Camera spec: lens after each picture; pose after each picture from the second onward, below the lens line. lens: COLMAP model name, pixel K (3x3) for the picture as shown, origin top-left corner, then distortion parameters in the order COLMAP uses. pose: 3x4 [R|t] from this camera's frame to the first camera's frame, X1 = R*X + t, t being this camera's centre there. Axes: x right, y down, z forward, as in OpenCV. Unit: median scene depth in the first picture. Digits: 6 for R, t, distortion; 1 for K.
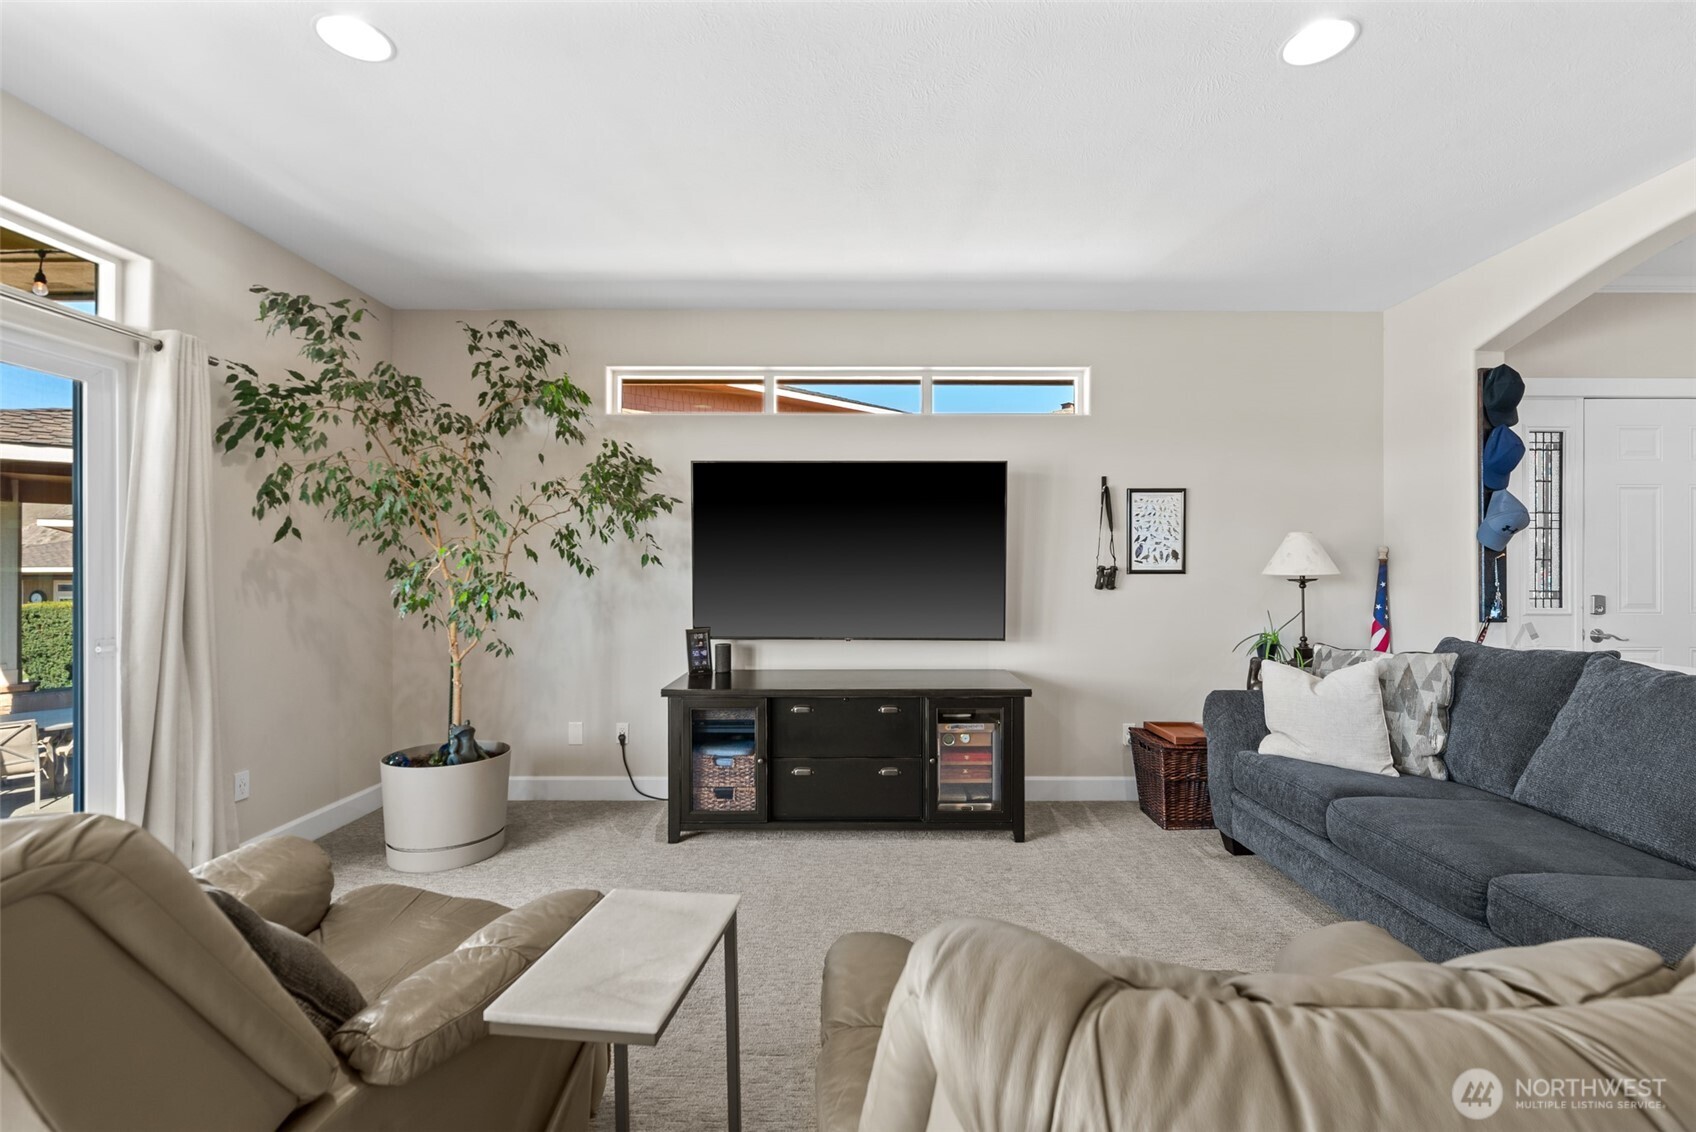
lens RADIAL K [[726.4, 0, 848.0], [0, 726.4, 566.0], [0, 0, 1]] dist [0.002518, -0.000151]
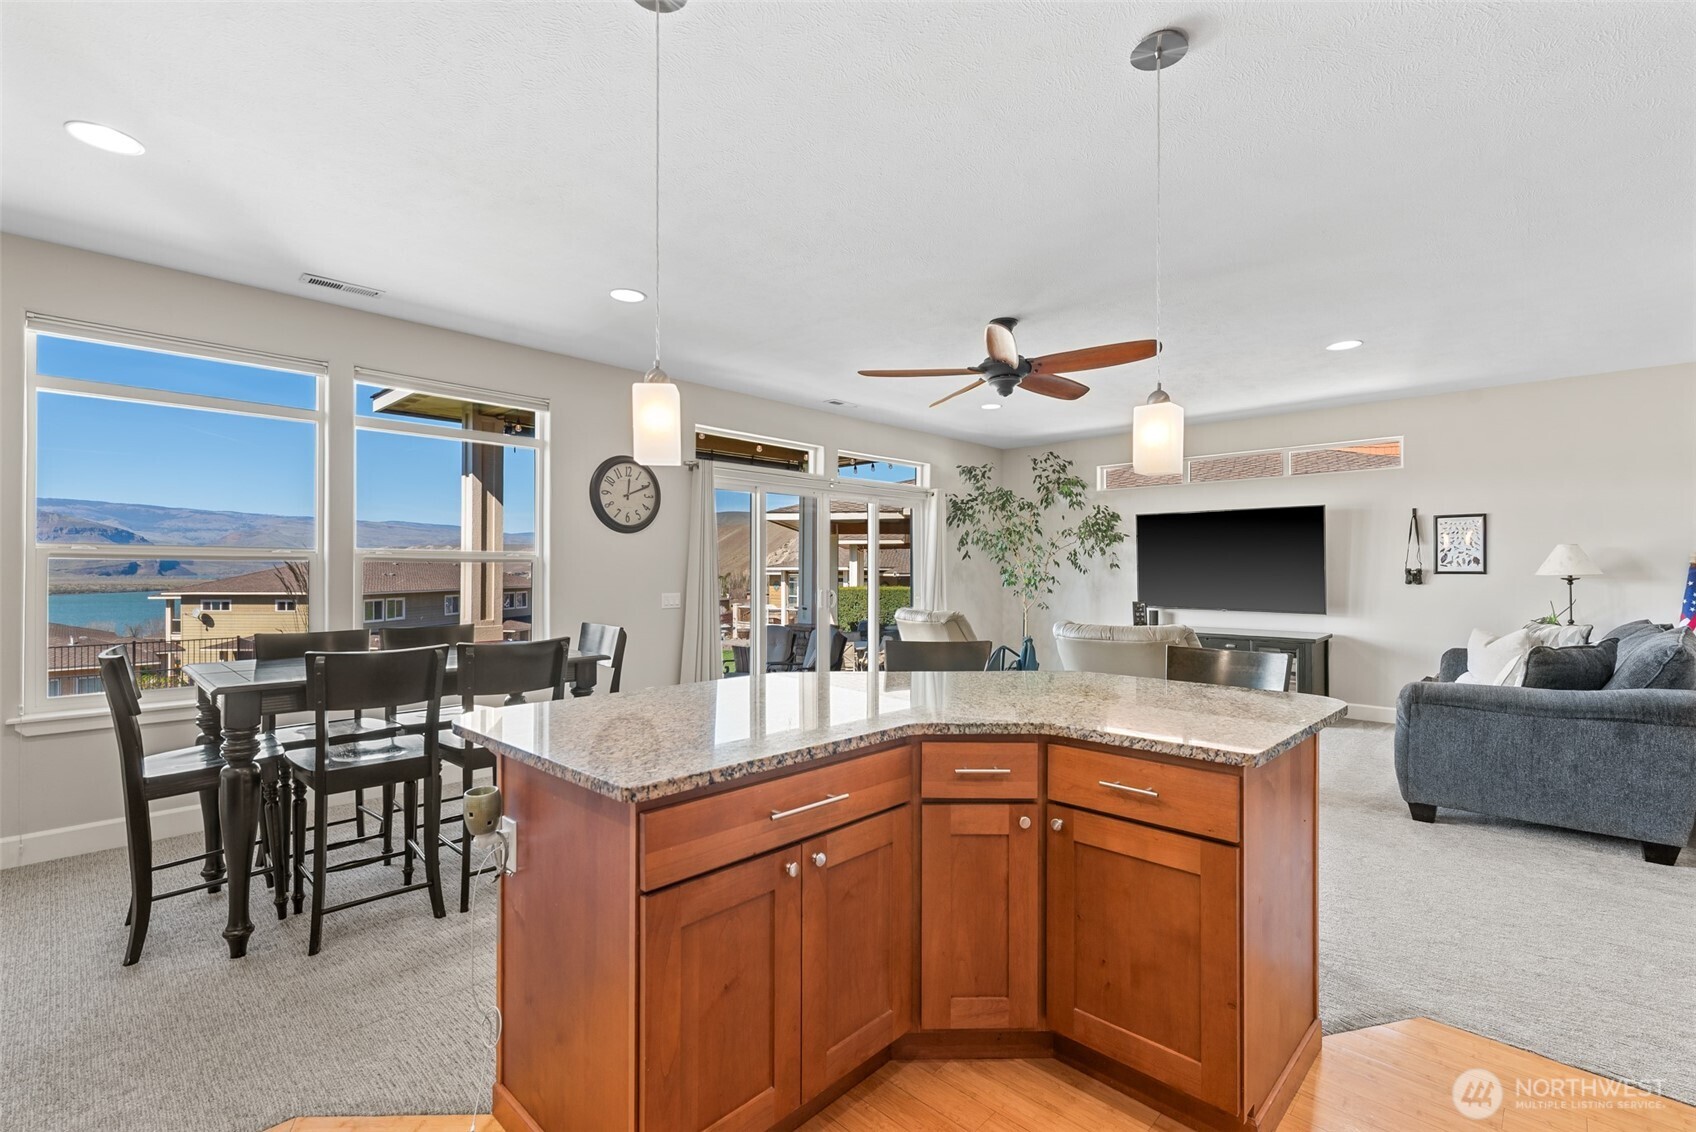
lens RADIAL K [[762.7, 0, 848.0], [0, 762.7, 566.0], [0, 0, 1]] dist [0.003469, 0.000329]
pose [[0.722751, -0.003320, -0.691100, 0.658270], [0.003181, 0.999994, -0.001478, -0.007434], [0.691101, -0.001130, 0.722757, -1.034398]]
